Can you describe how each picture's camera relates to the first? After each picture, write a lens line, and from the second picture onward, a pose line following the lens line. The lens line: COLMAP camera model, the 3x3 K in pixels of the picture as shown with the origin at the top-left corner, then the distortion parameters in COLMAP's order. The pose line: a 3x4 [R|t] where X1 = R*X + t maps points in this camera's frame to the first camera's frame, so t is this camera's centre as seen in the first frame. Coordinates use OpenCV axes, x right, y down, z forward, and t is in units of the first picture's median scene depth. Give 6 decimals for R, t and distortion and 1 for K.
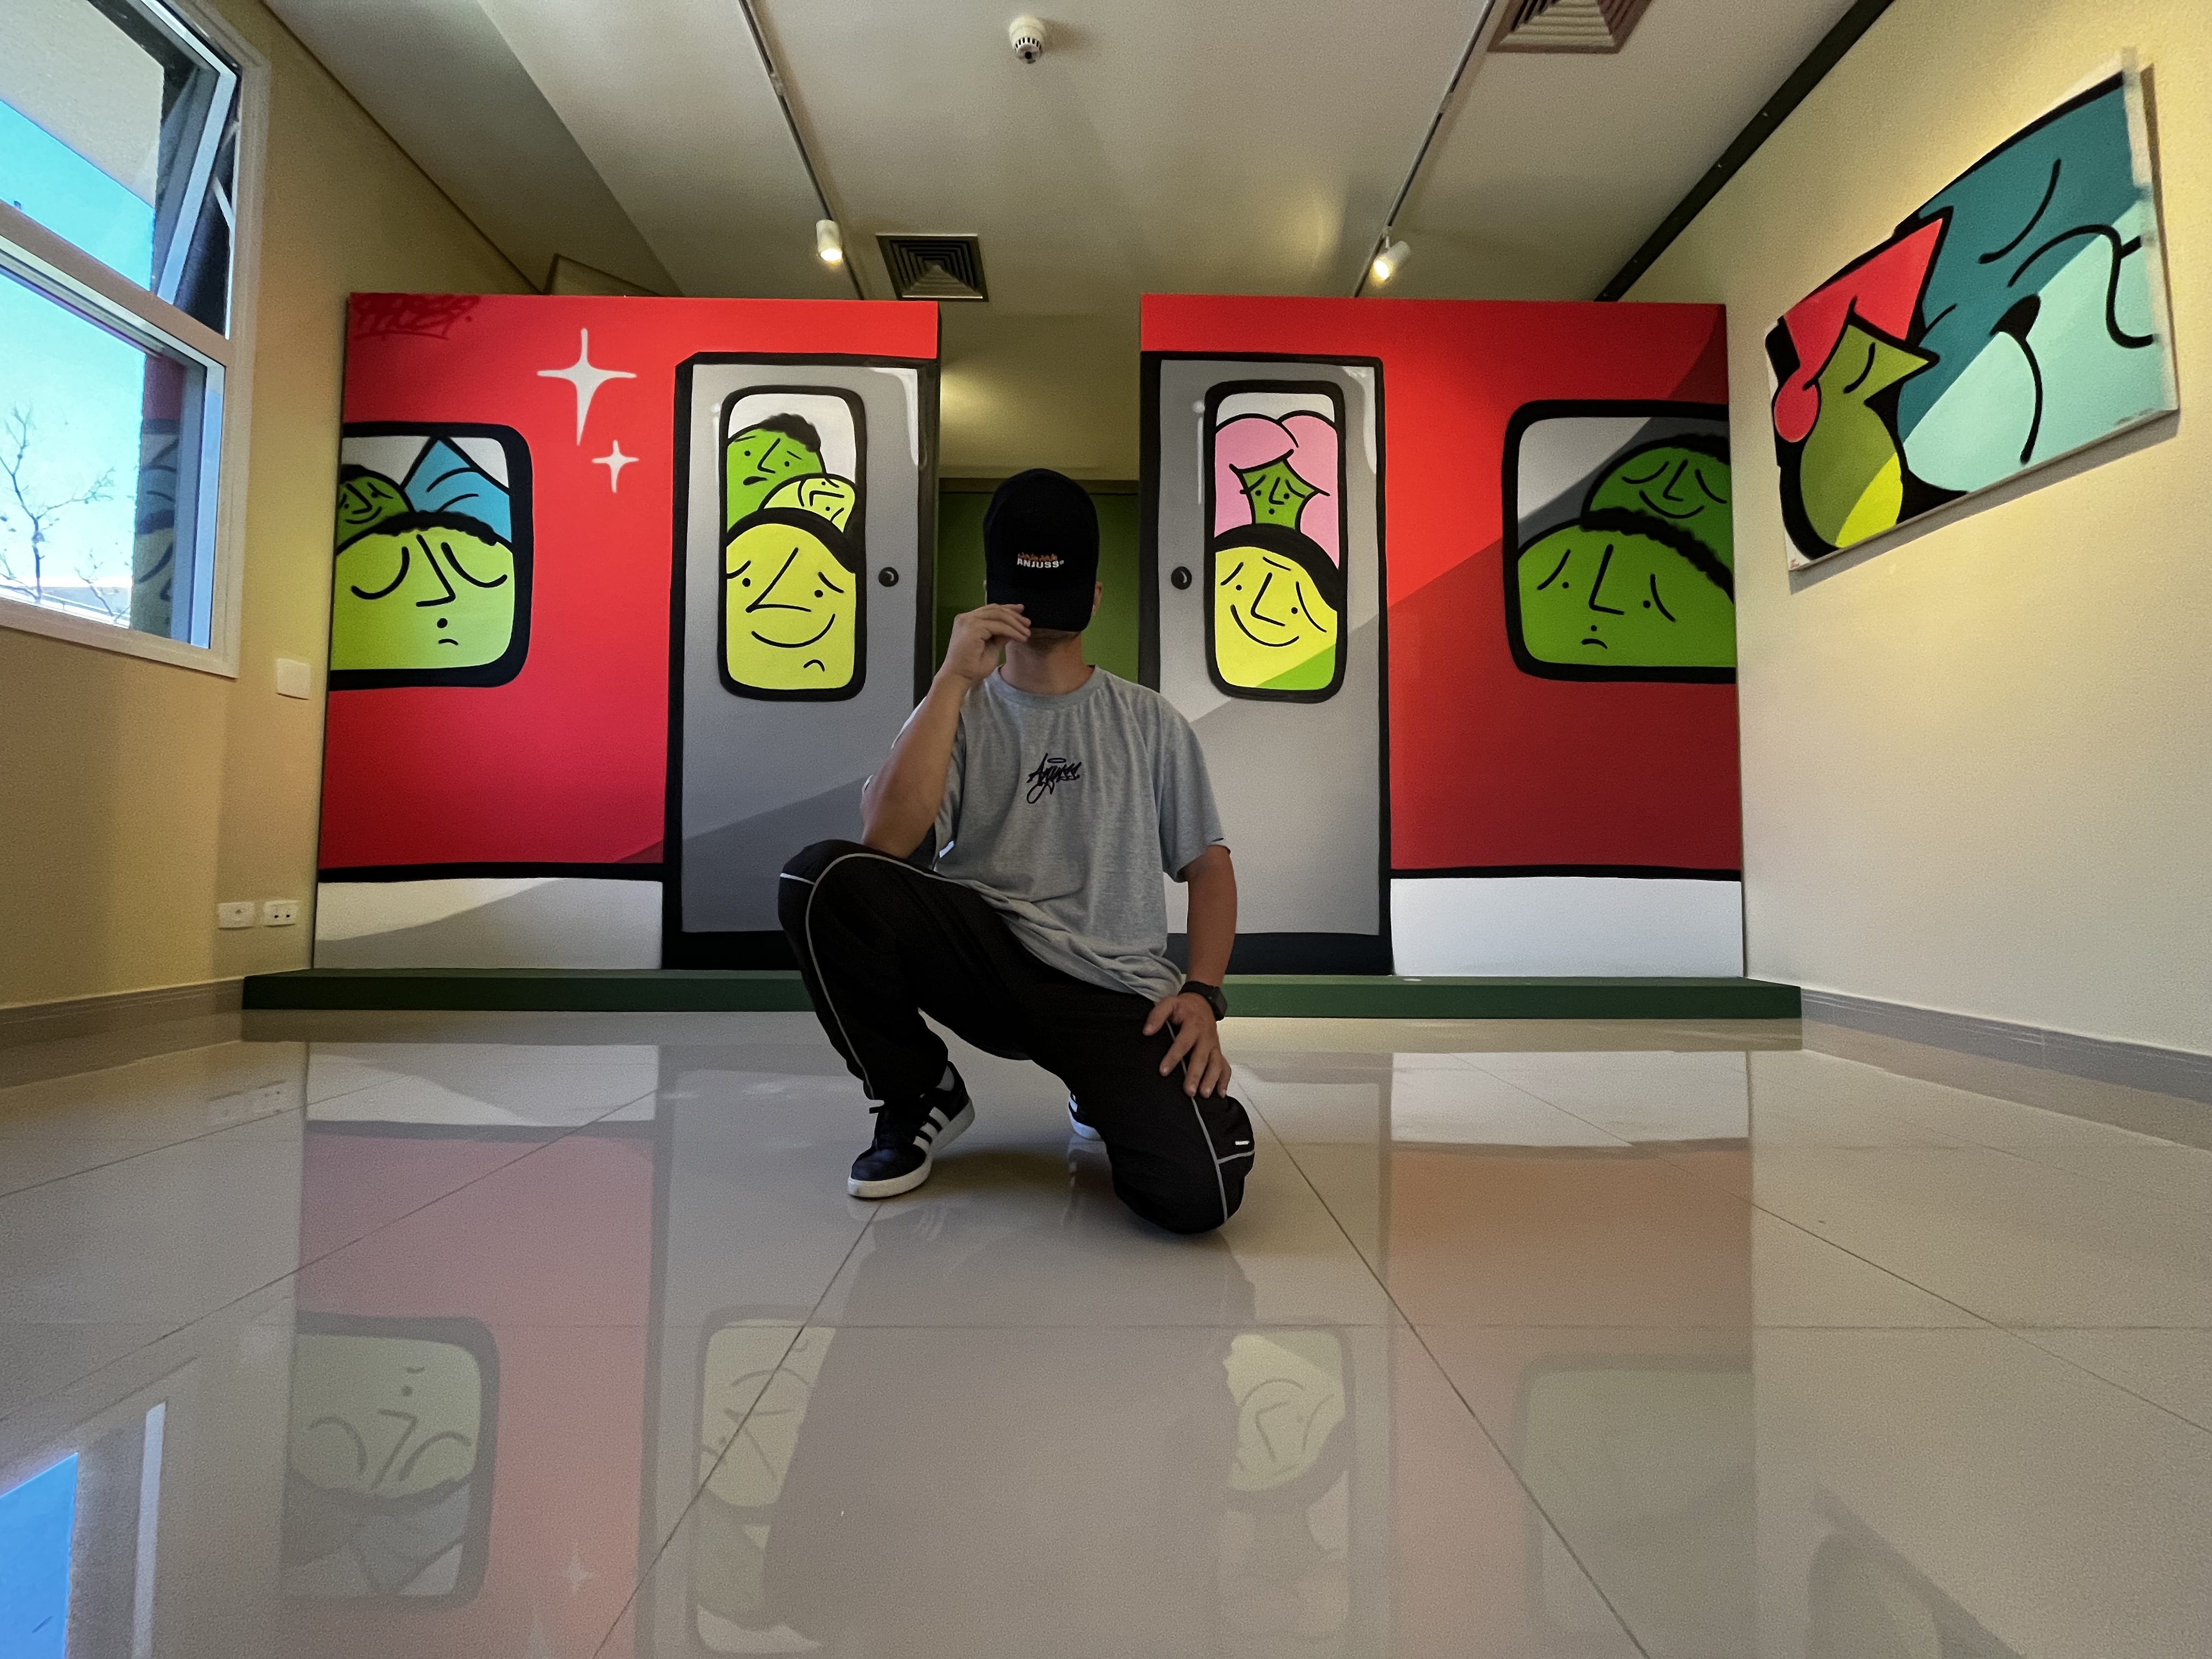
lens RADIAL K [[889.1, 0, 1105.8], [0, 889.1, 825.2], [0, 0, 1]] dist [-0.000540, -0.000004]
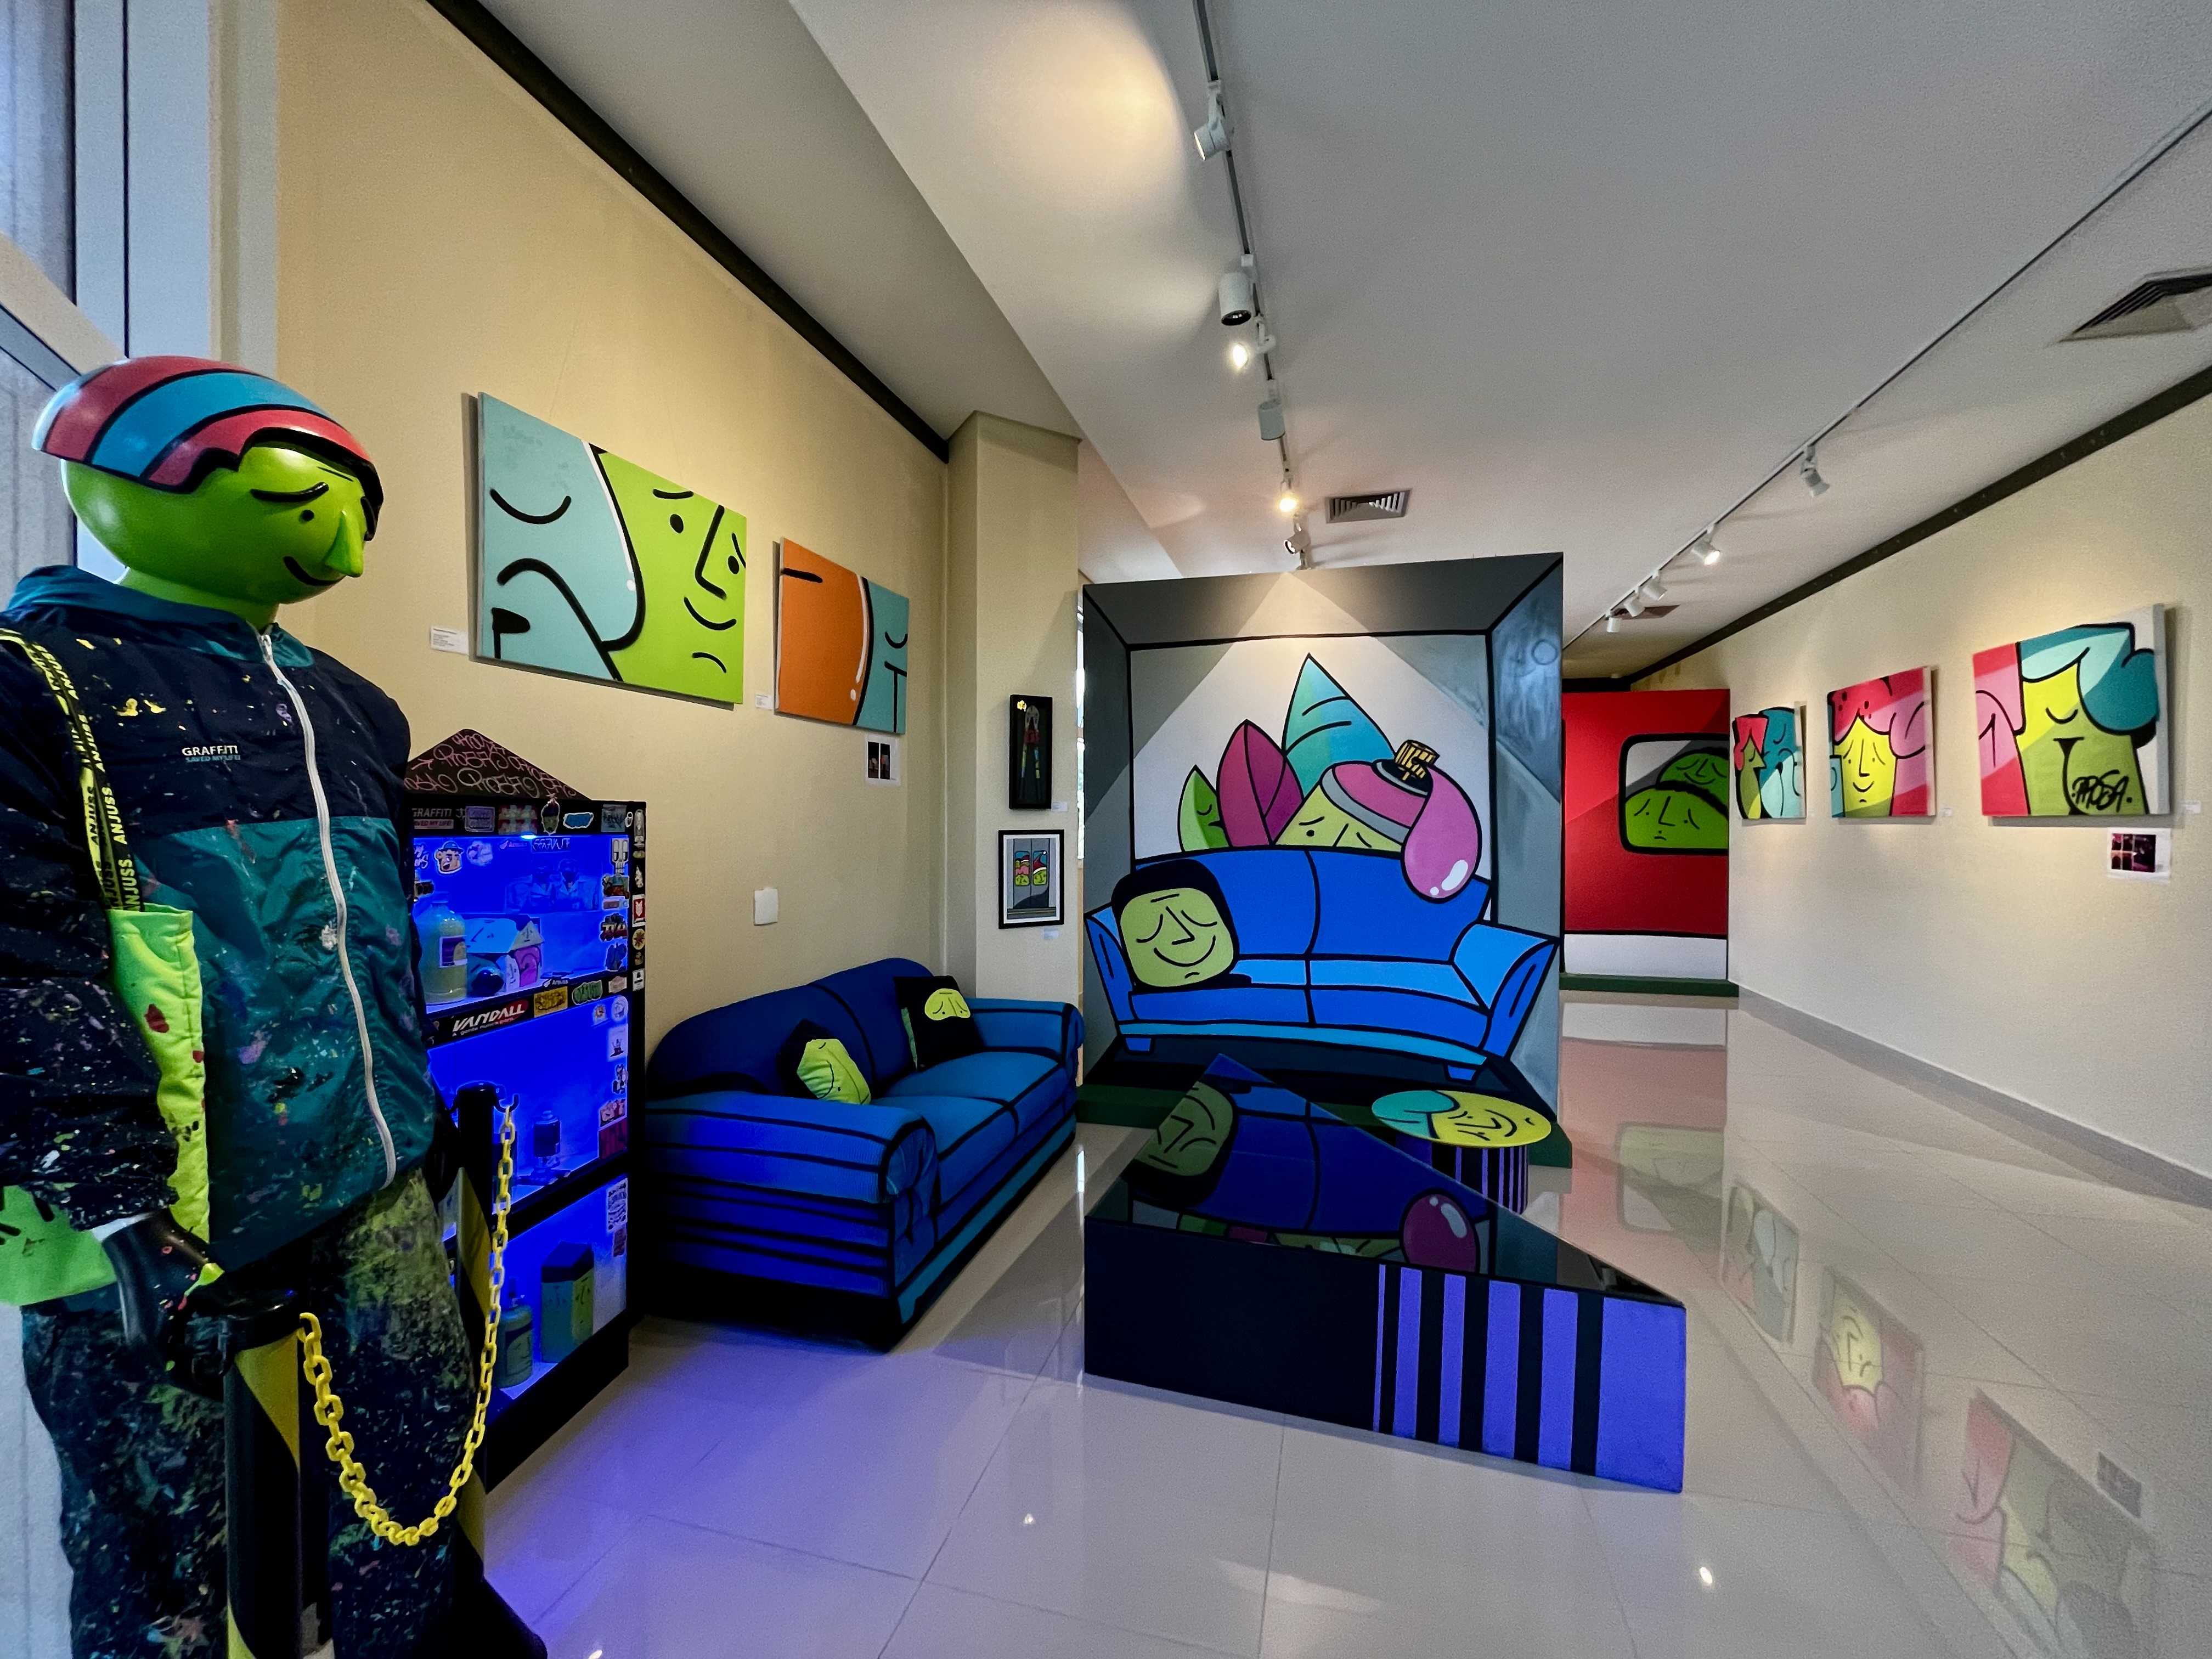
lens RADIAL K [[889.1, 0, 1106.7], [0, 889.1, 829.2], [0, 0, 1]] dist [-0.000540, -0.000004]
pose [[0.958736, 0.000126, -0.284297, -0.223819], [0.014998, 0.998585, 0.051020, -0.424635], [0.283901, -0.053179, 0.957378, -1.940344]]
